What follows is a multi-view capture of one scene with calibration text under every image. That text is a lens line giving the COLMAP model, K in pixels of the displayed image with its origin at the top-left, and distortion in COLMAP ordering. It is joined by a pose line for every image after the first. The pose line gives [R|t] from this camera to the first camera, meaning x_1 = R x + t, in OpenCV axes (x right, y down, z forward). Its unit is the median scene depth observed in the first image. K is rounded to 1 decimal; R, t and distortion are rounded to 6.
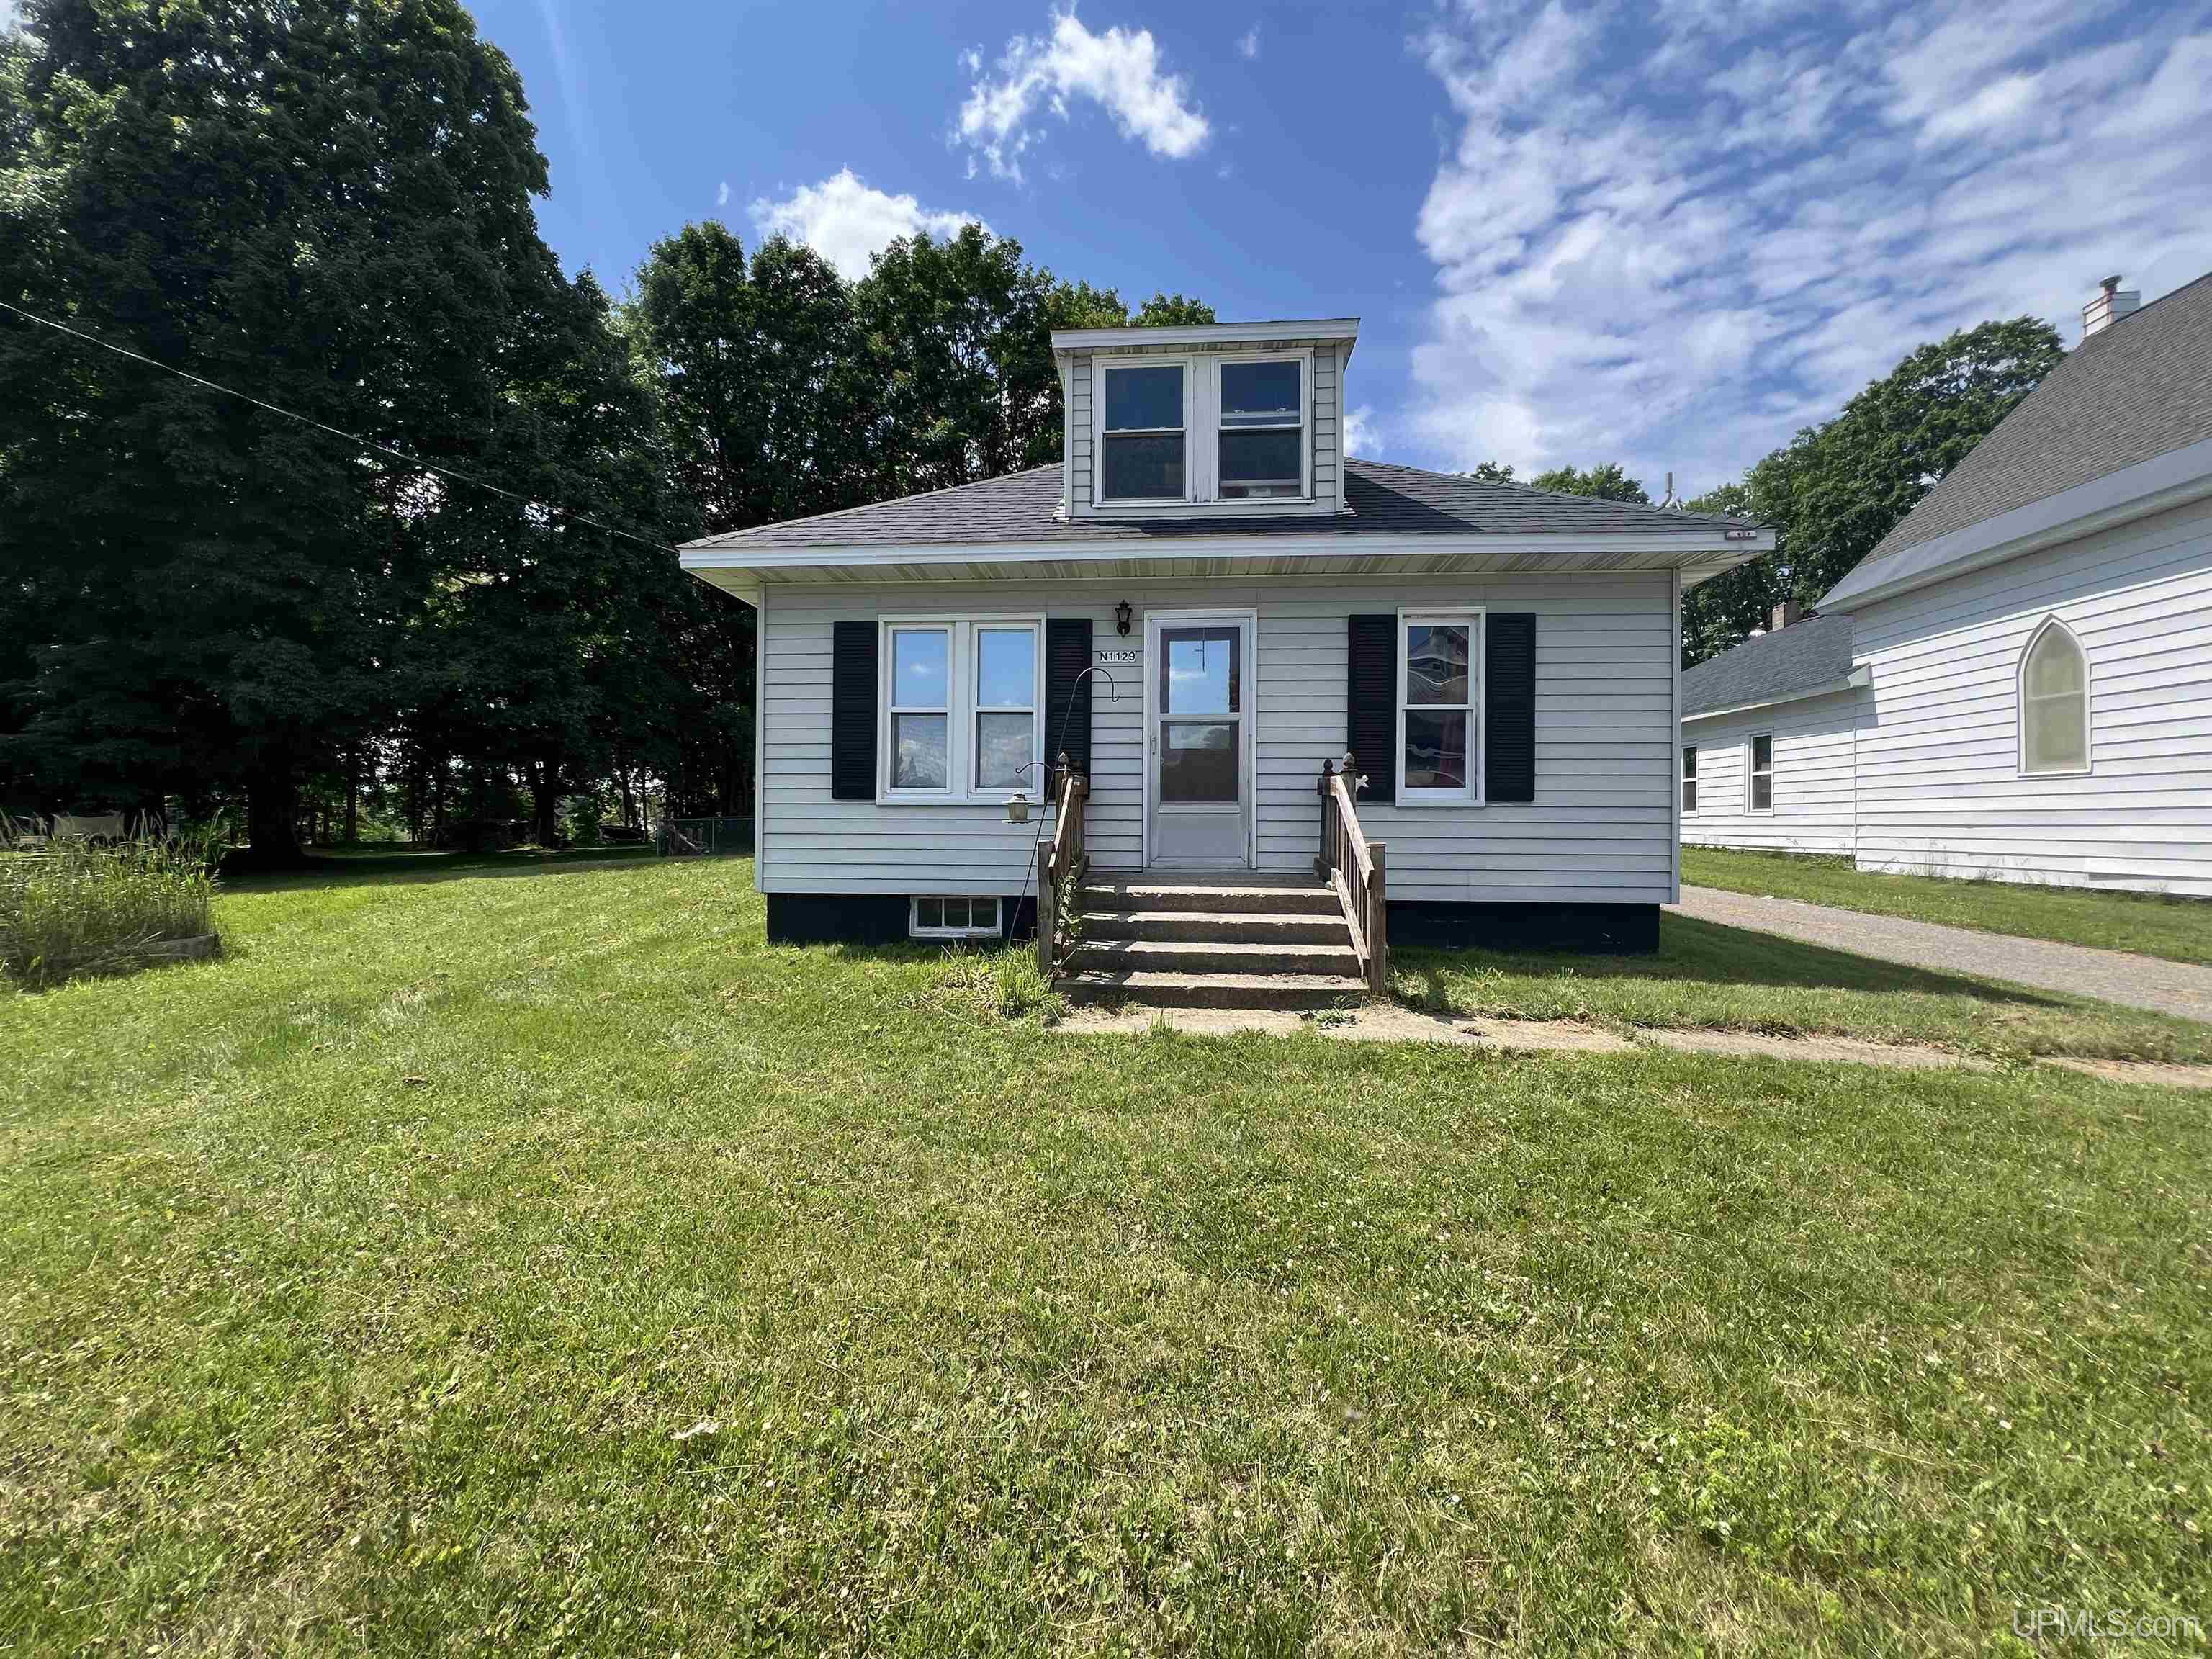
lens RADIAL K [[869.9, 0, 1102.8], [0, 869.9, 814.0], [0, 0, 1]] dist [0.027993, -0.010205]
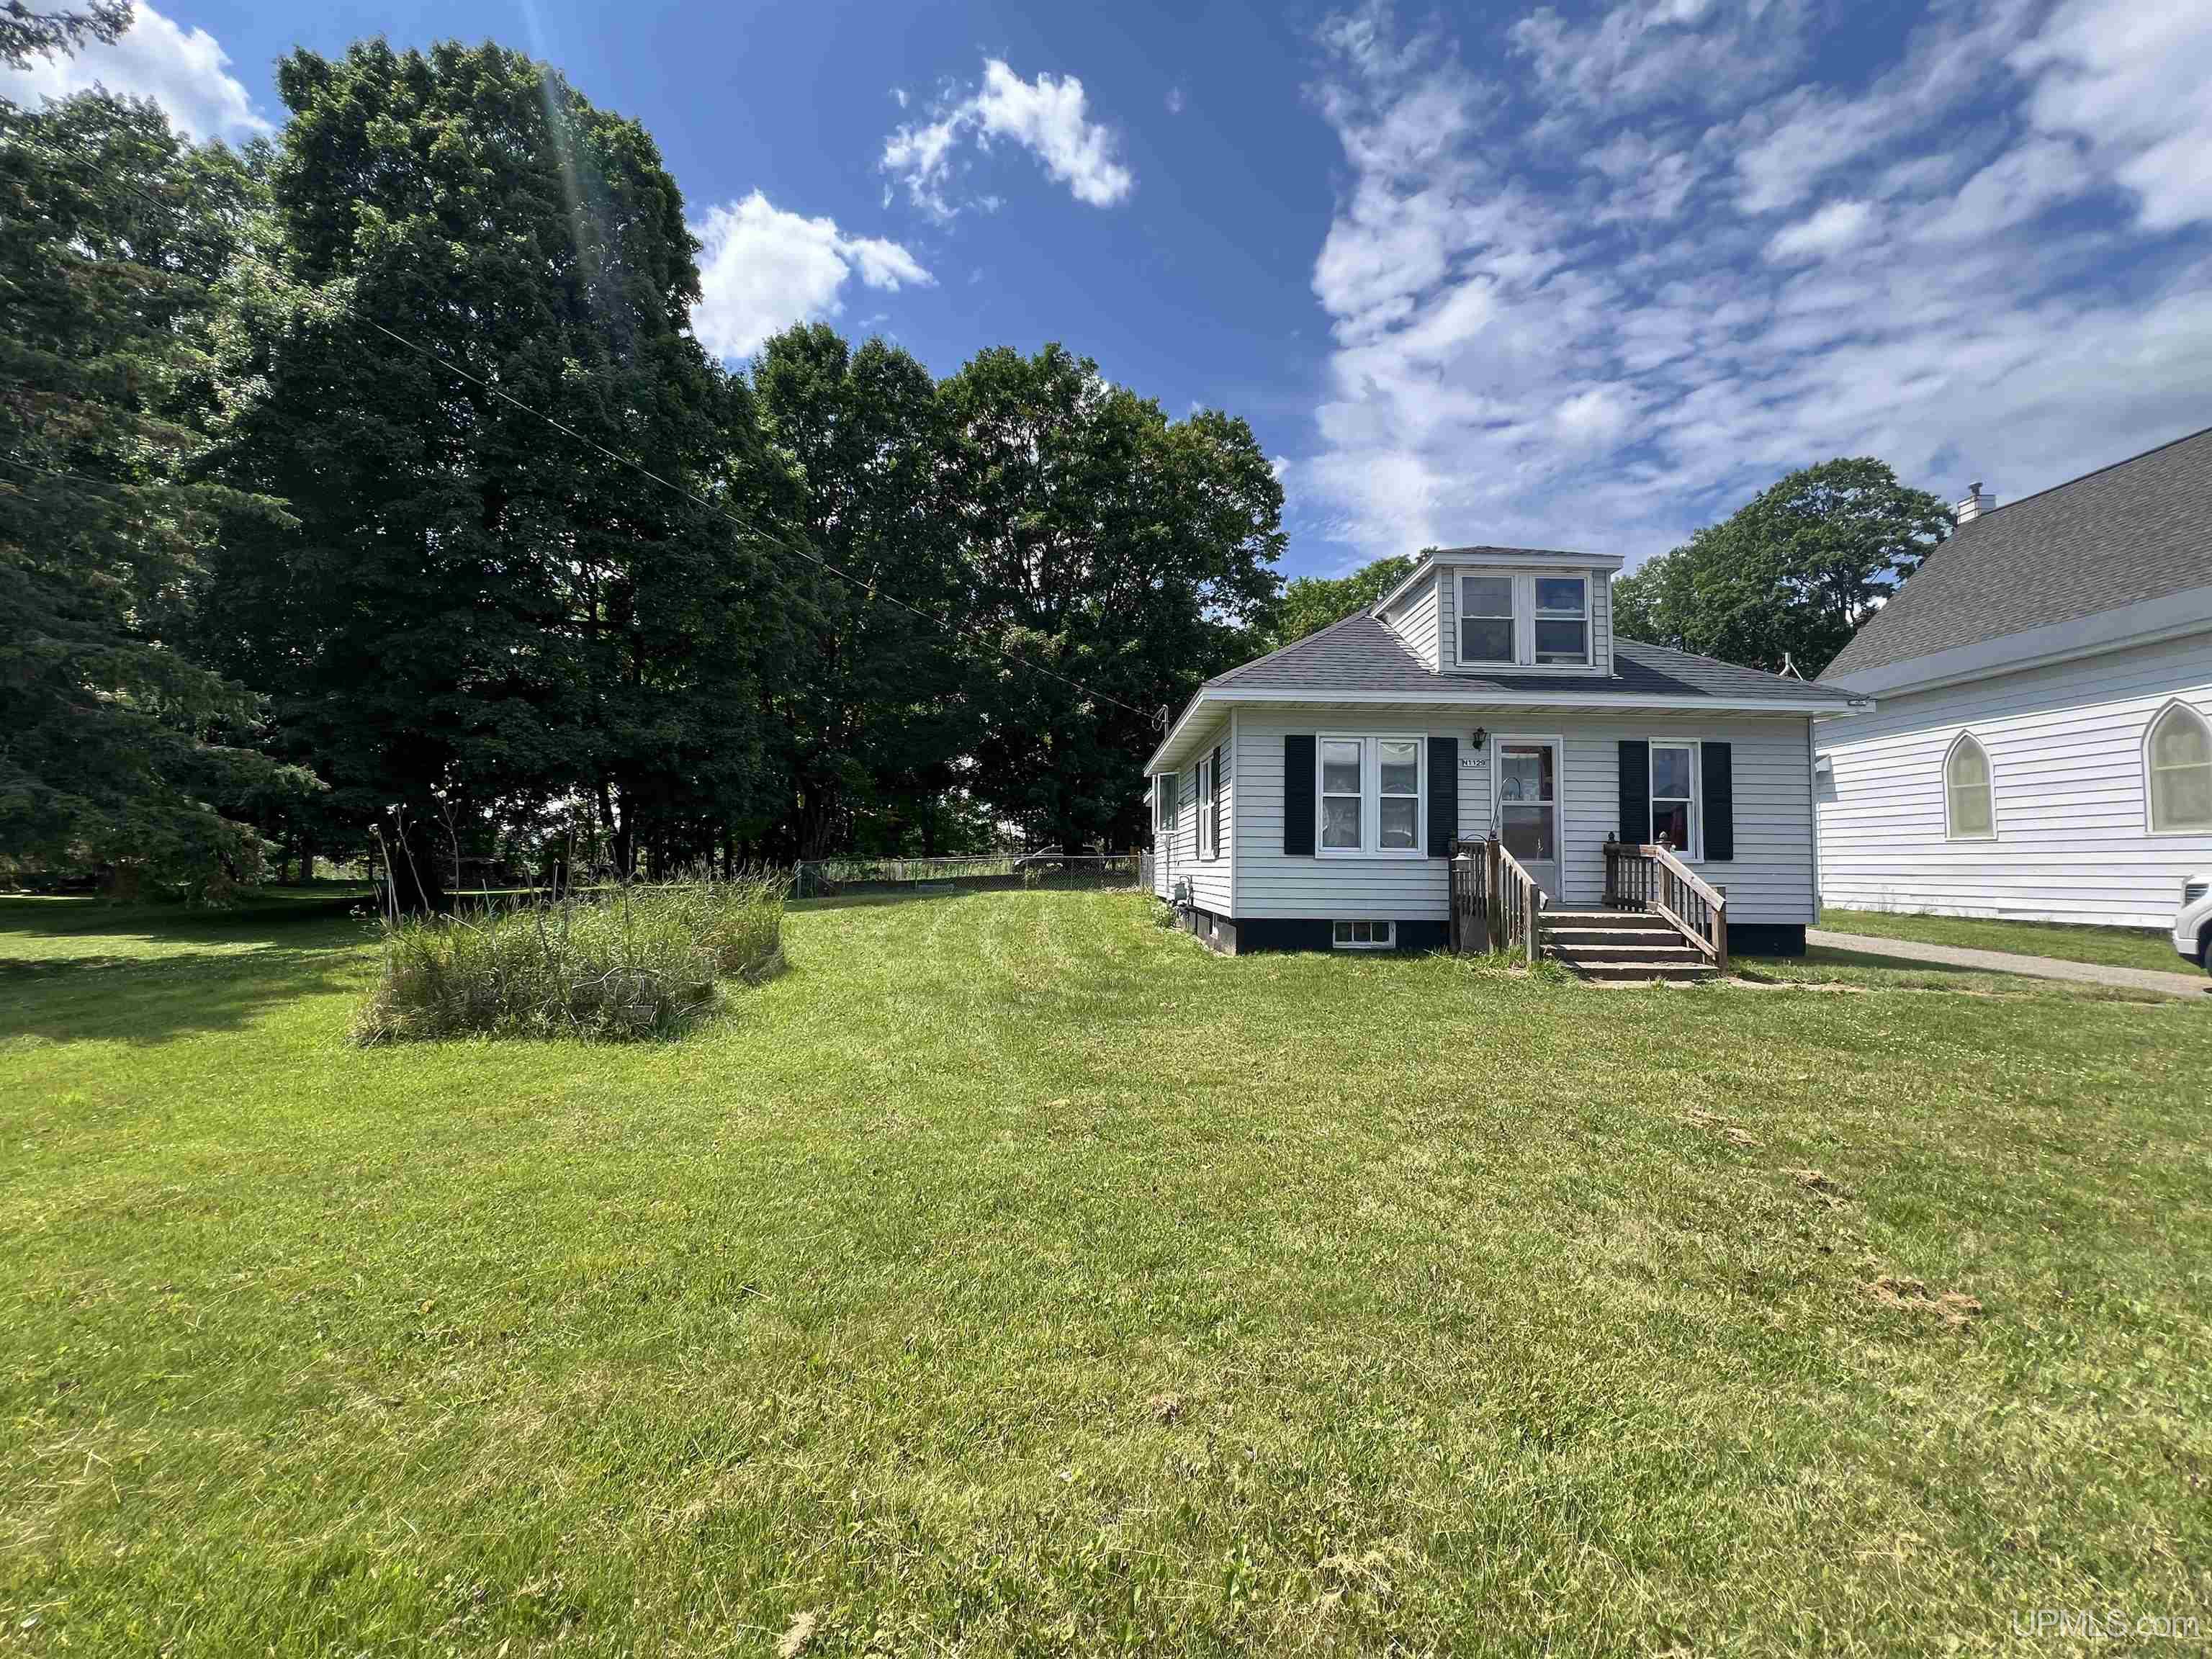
lens RADIAL K [[903.1, 0, 1106.0], [0, 903.1, 829.5], [0, 0, 1]] dist [0.002177, 0.000202]
pose [[0.993761, 0.011360, 0.110951, -0.588123], [-0.008248, 0.999561, -0.028464, -0.010068], [-0.111226, 0.027371, 0.993418, -0.368534]]
